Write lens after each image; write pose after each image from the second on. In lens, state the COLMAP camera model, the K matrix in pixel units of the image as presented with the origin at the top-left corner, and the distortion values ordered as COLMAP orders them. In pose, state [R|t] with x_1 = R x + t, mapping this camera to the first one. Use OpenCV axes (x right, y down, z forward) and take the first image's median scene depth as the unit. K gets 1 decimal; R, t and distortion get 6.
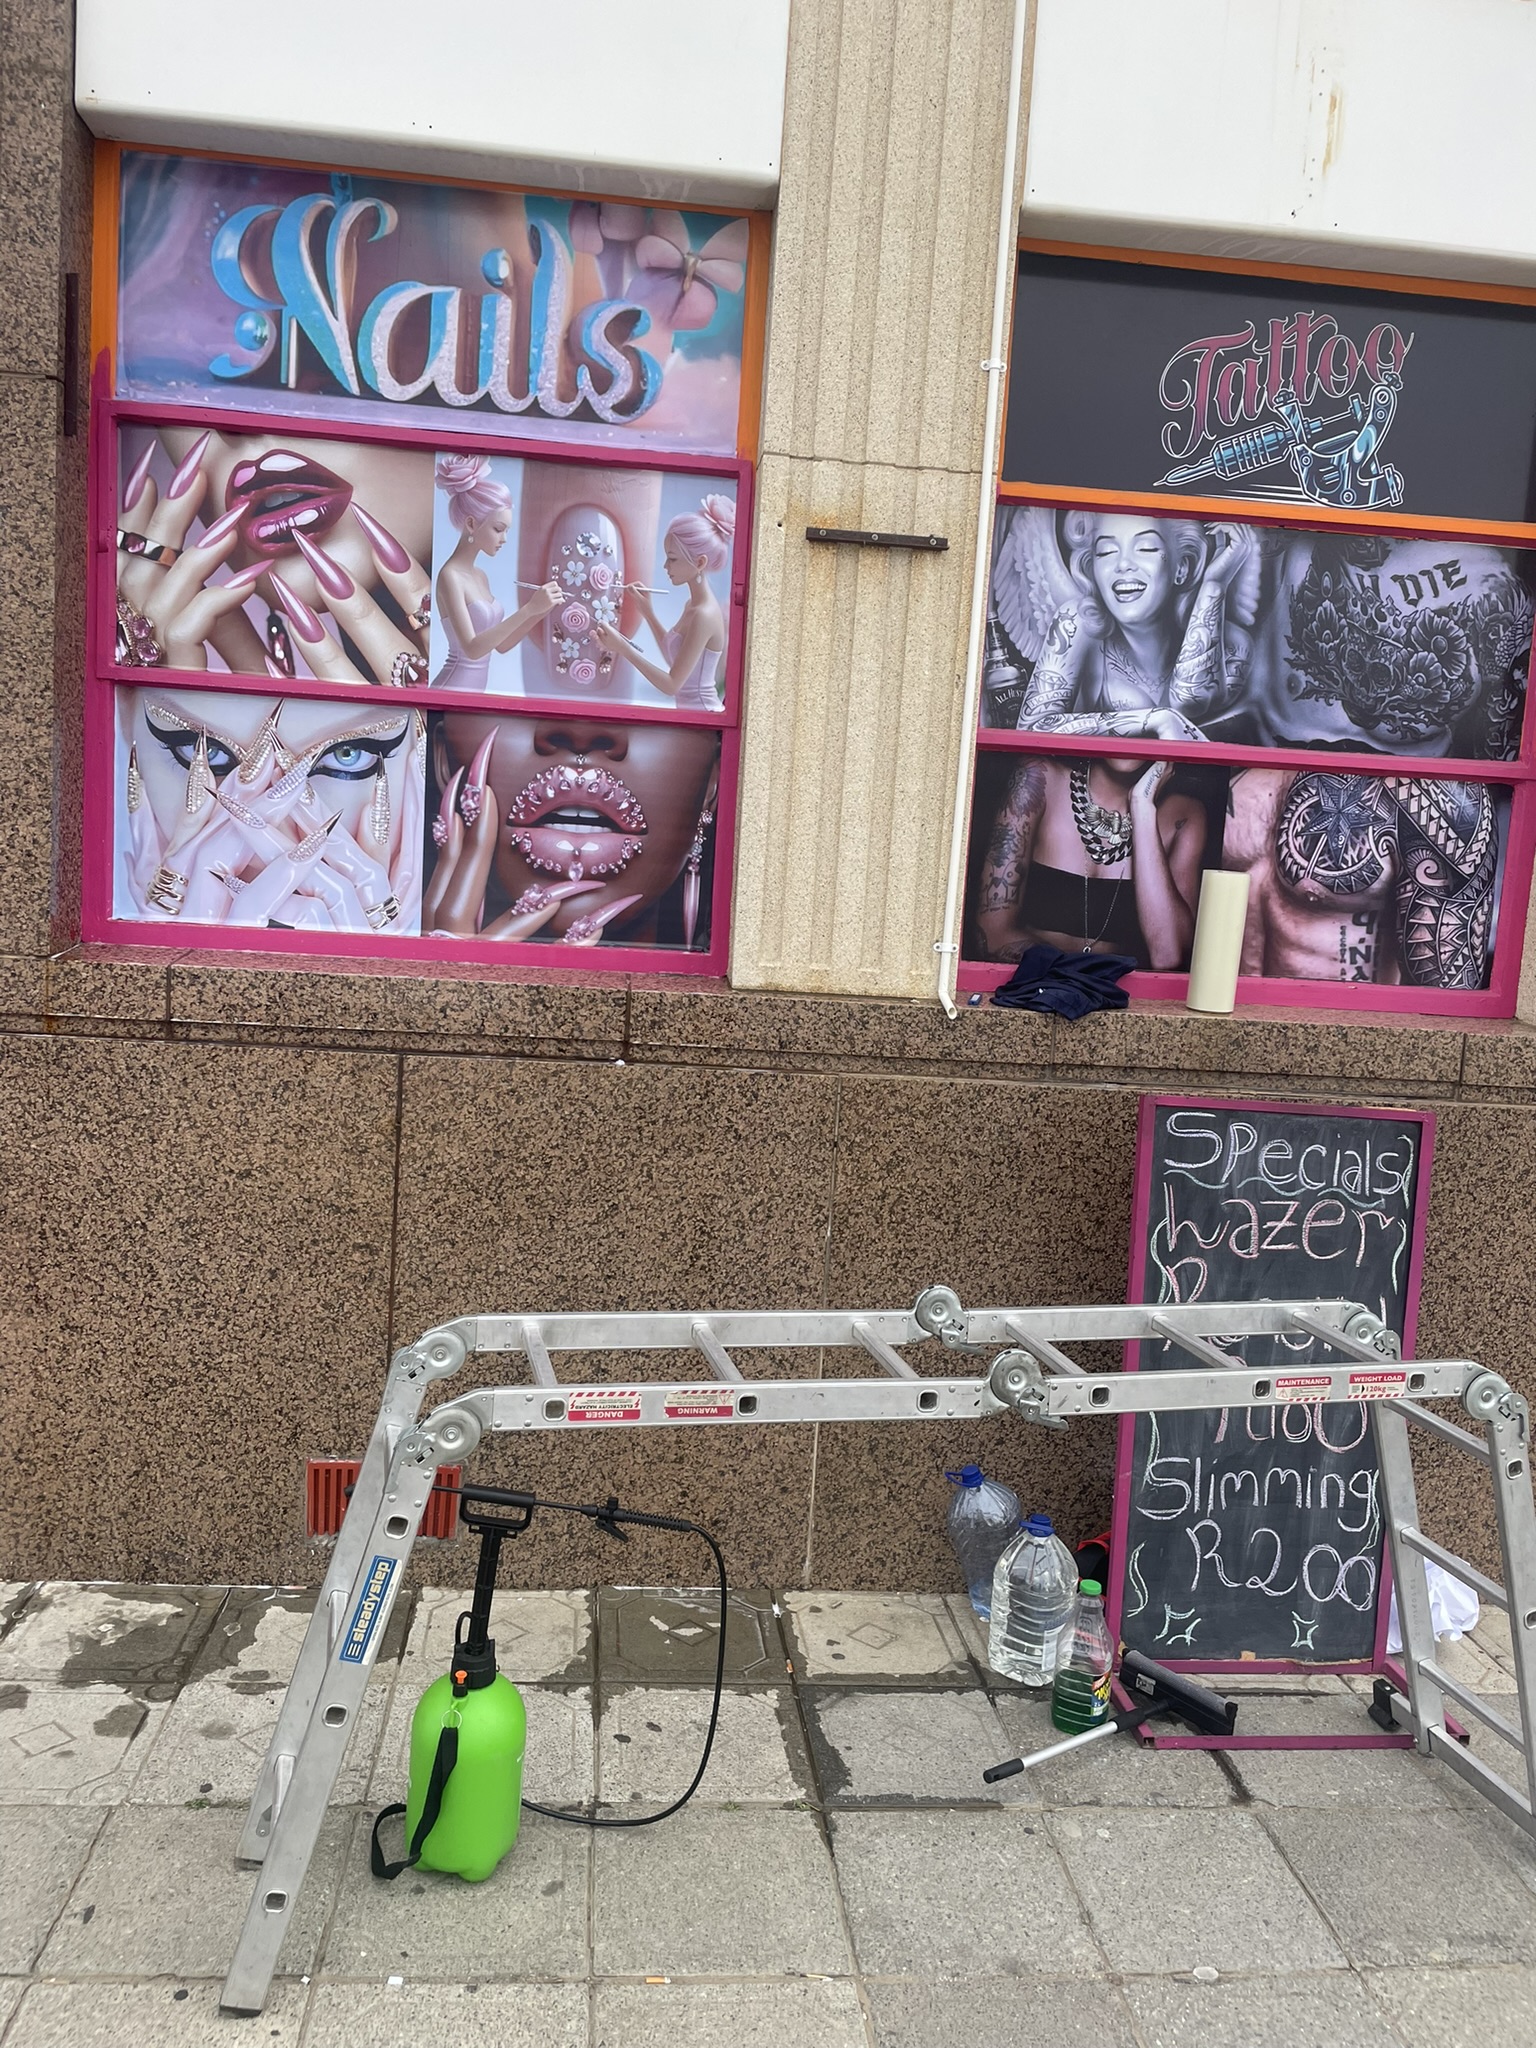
lens RADIAL K [[1534.9, 0, 744.8], [0, 1534.9, 1039.3], [0, 0, 1]] dist [0.091051, -0.115598]
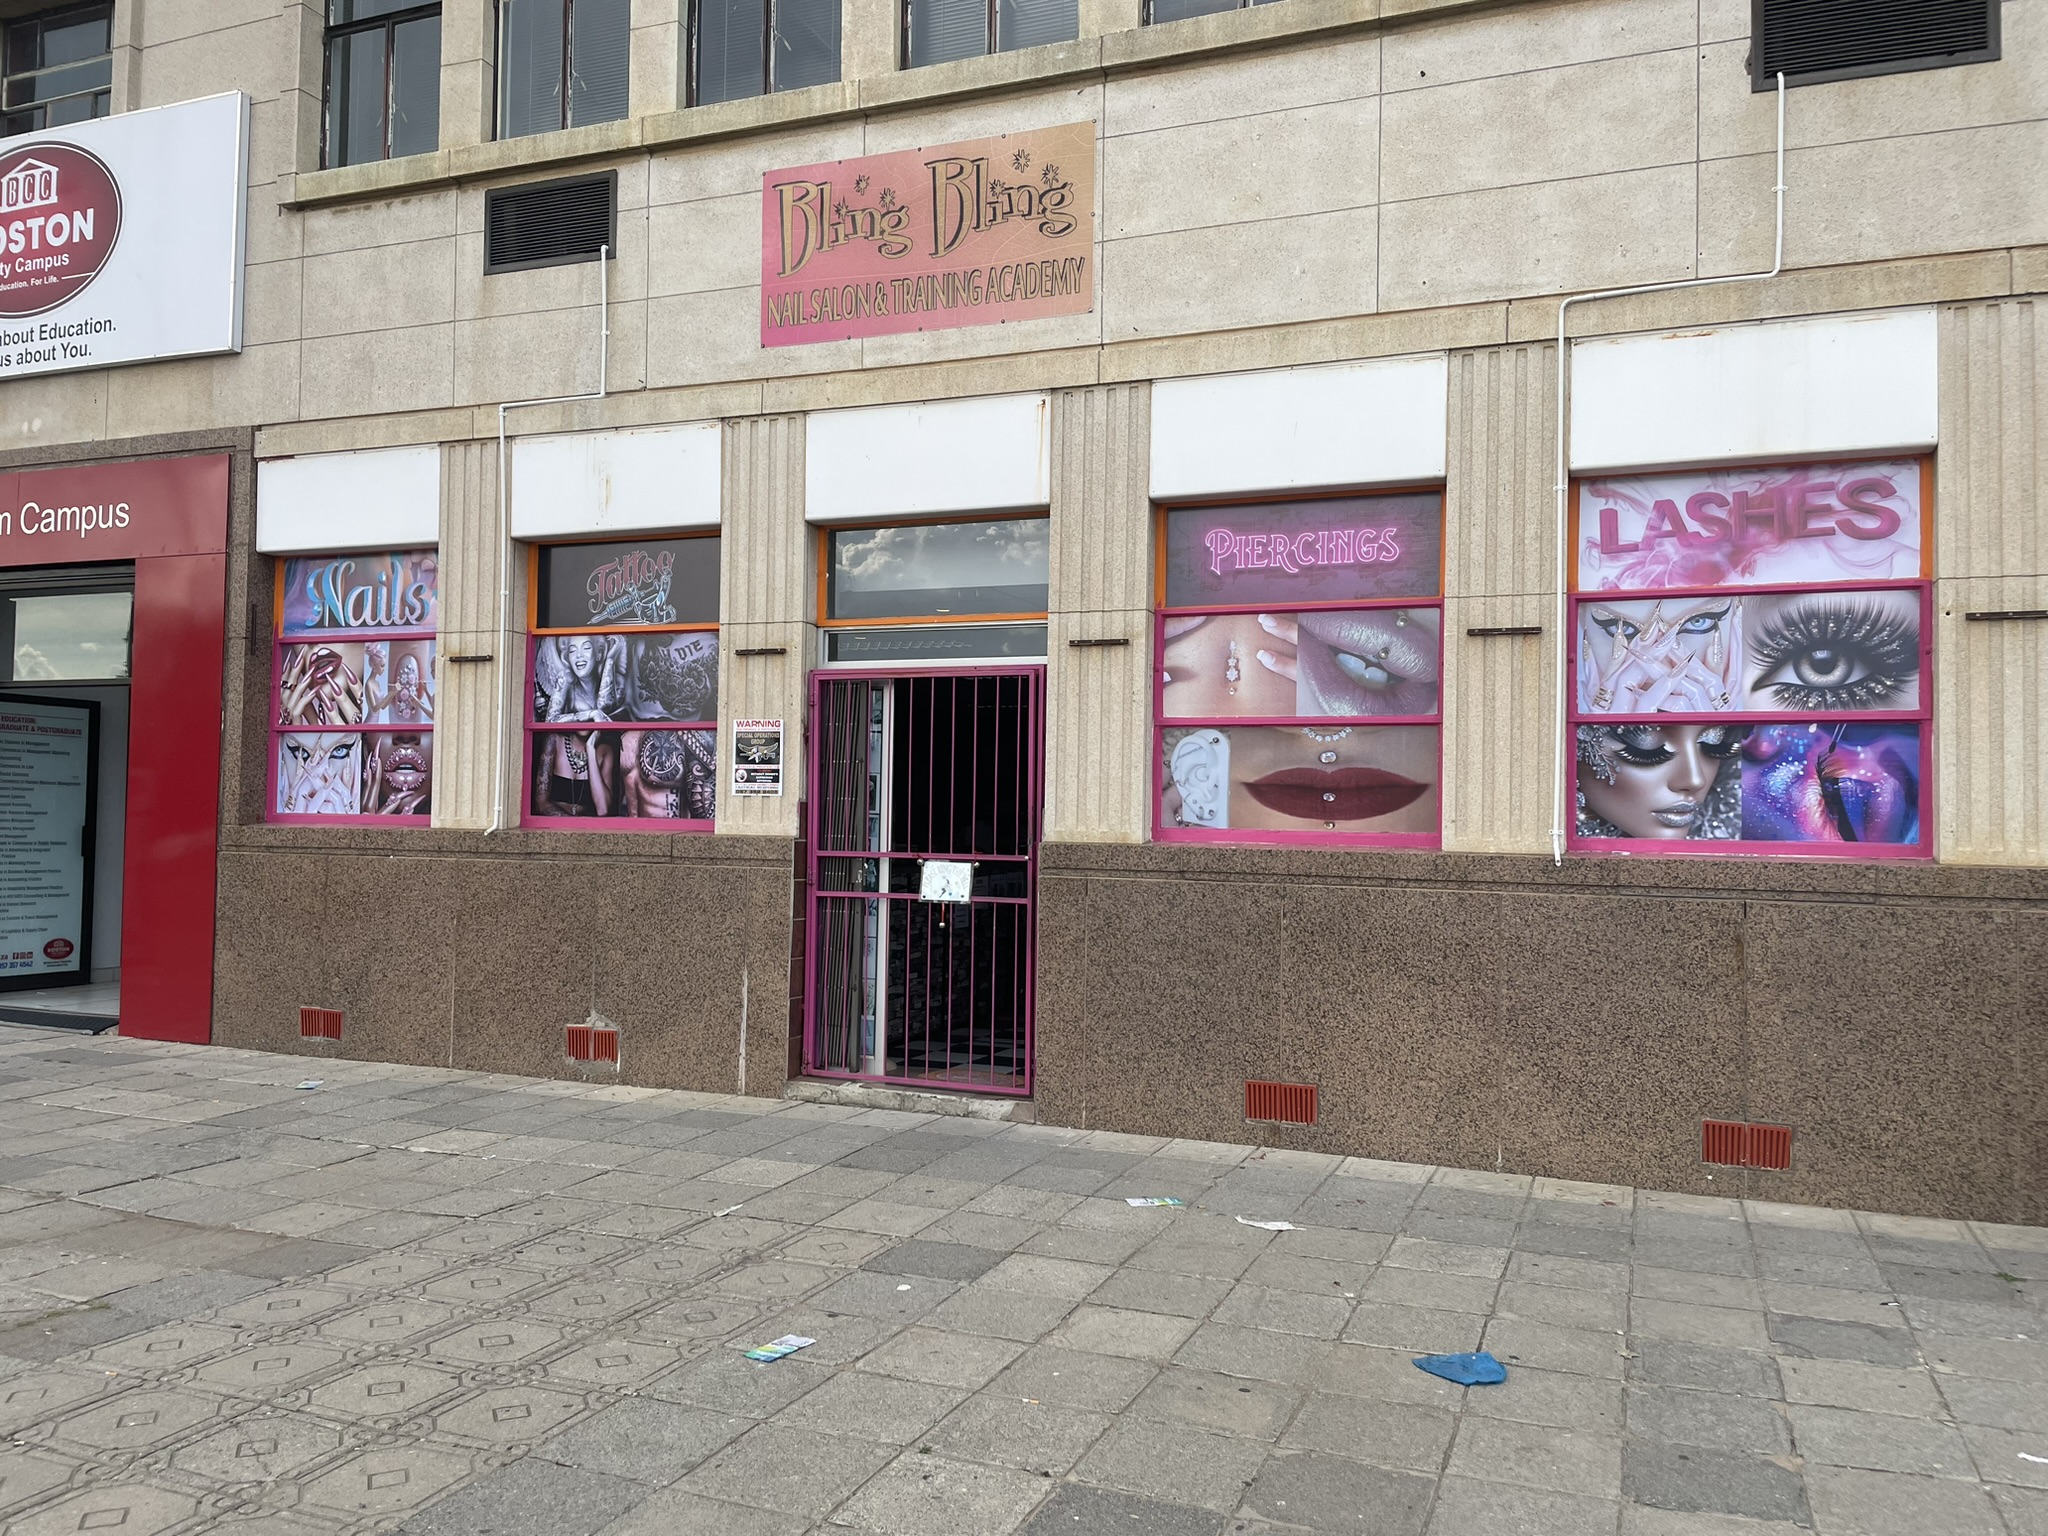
lens RADIAL K [[1534.9, 0, 1021.3], [0, 1534.9, 767.4], [0, 0, 1]] dist [0.091051, -0.115598]
pose [[0.886292, -0.061903, -0.458972, 2.109662], [-0.013663, 0.987101, -0.159516, 0.273693], [0.462926, 0.147649, 0.874013, -0.862100]]
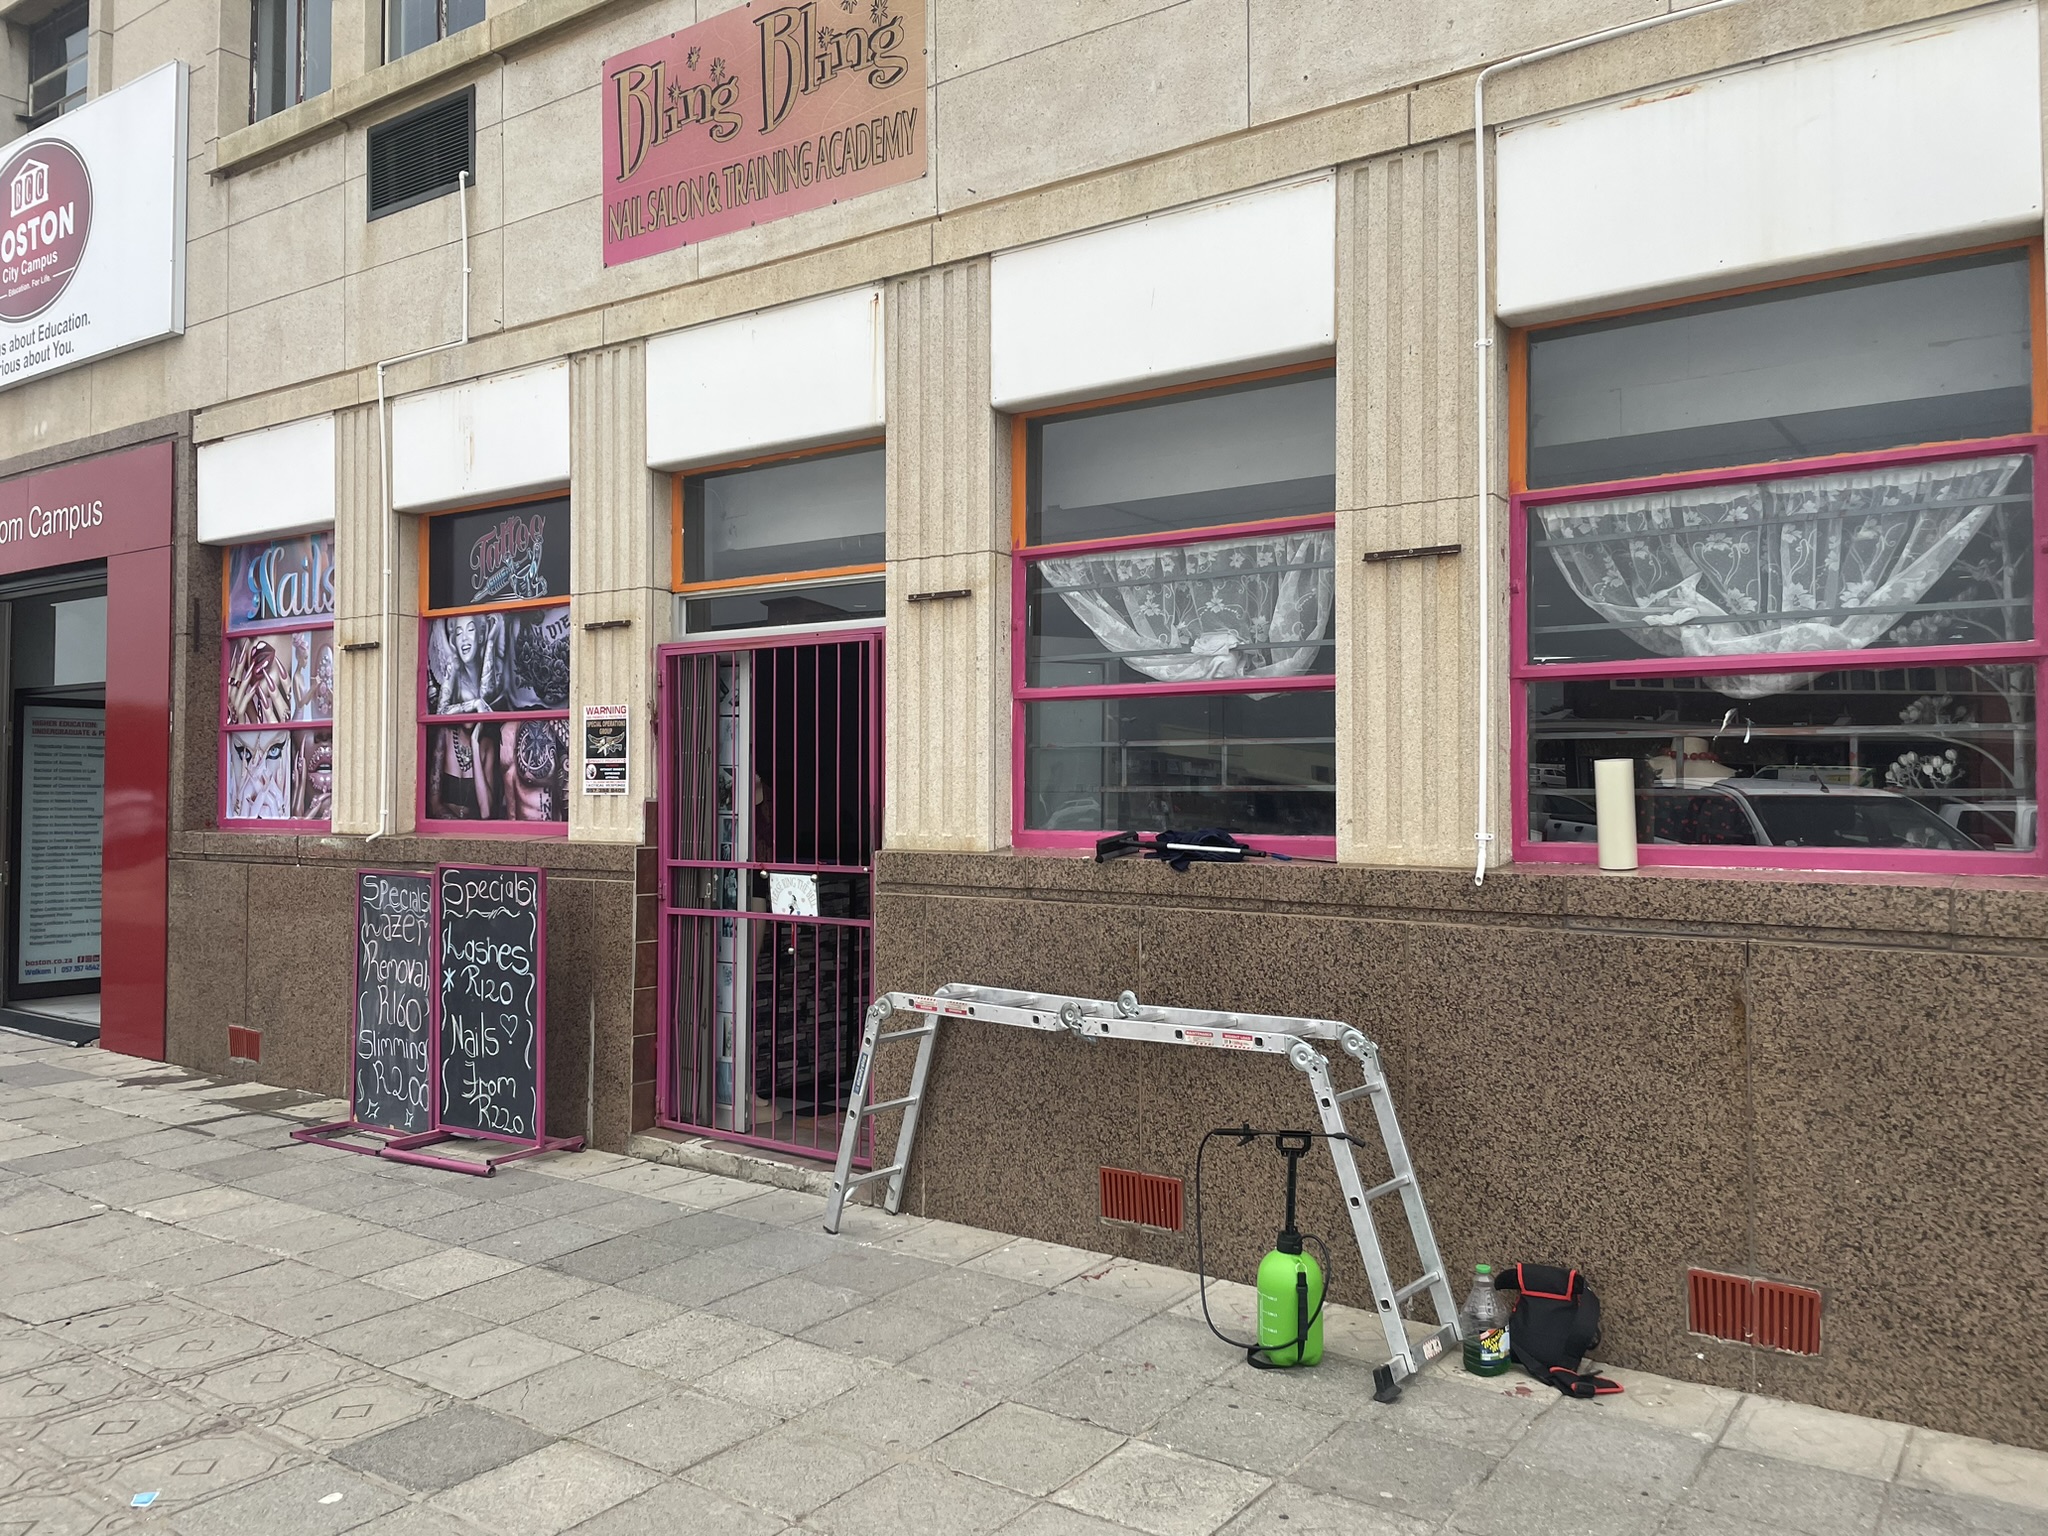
lens RADIAL K [[1534.9, 0, 1022.4], [0, 1534.9, 746.8], [0, 0, 1]] dist [0.091051, -0.115598]
pose [[0.754291, -0.079296, -0.651734, 2.397201], [-0.025599, 0.988373, -0.149881, 0.168761], [0.656041, 0.129737, 0.743491, -0.111741]]
